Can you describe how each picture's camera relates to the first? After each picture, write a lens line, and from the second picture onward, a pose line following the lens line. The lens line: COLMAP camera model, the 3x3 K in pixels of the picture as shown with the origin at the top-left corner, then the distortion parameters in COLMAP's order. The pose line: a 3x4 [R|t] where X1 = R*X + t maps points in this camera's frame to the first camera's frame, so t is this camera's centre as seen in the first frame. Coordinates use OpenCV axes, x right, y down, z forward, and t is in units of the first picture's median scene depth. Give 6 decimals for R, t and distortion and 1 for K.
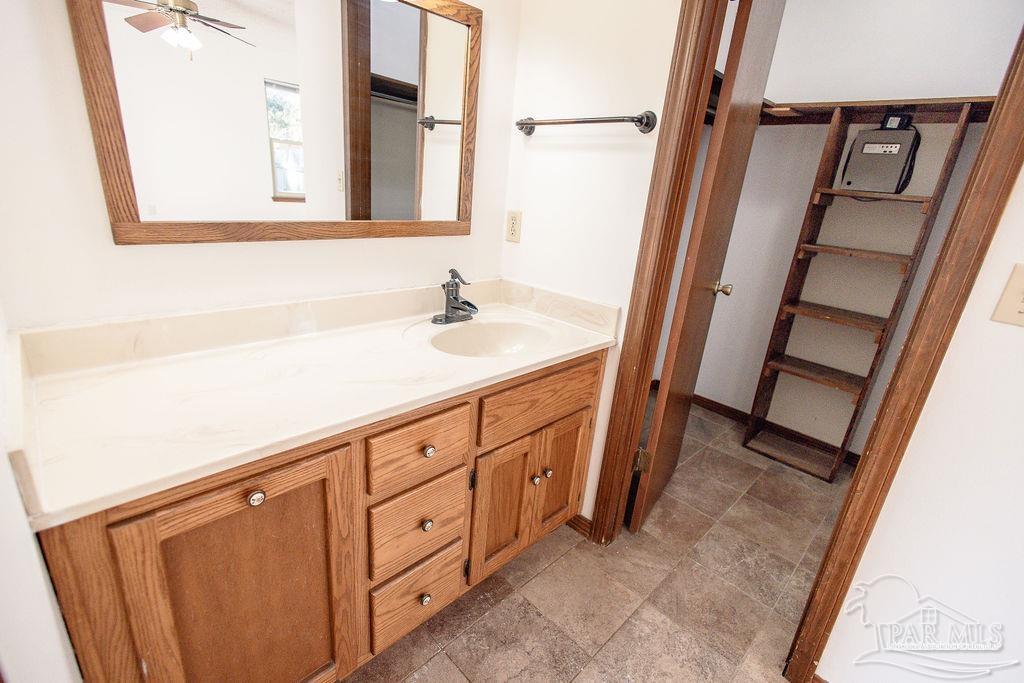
lens RADIAL K [[469.4, 0, 509.4], [0, 469.4, 344.5], [0, 0, 1]] dist [0.010549, -0.000013]
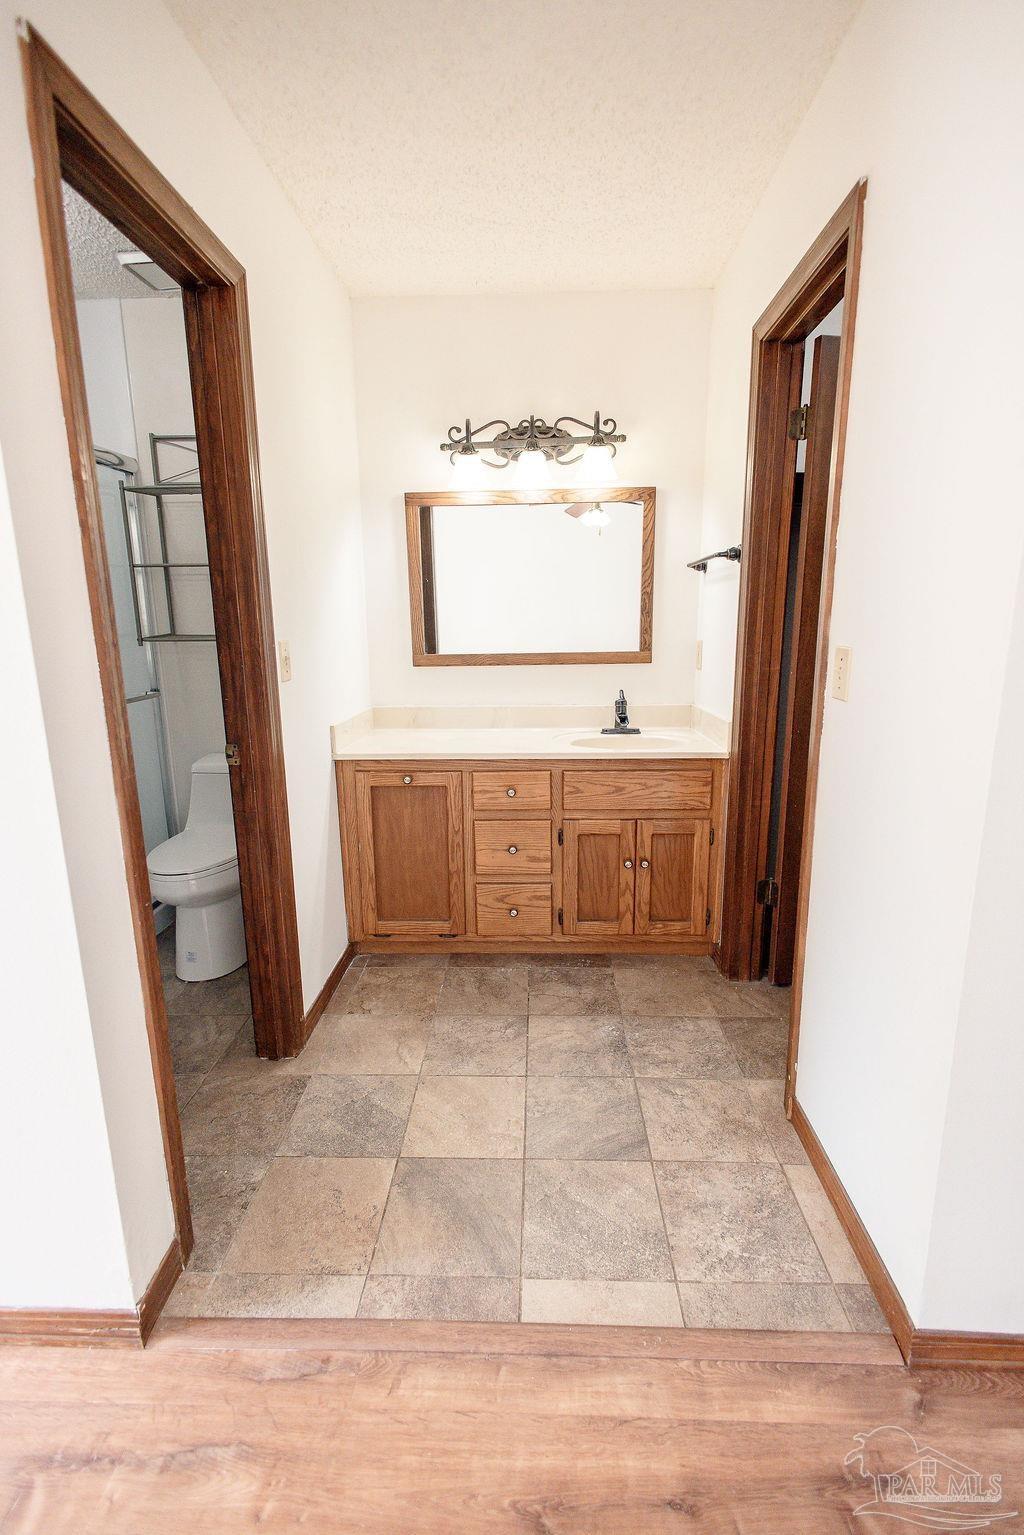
lens RADIAL K [[703.6, 0, 512.0], [0, 703.6, 767.5], [0, 0, 1]] dist [0.010549, -0.000013]
pose [[0.676821, 0.068499, -0.732954, 0.981081], [-0.179897, 0.980864, -0.074452, 0.209166], [0.713828, 0.182247, 0.676192, -0.361431]]
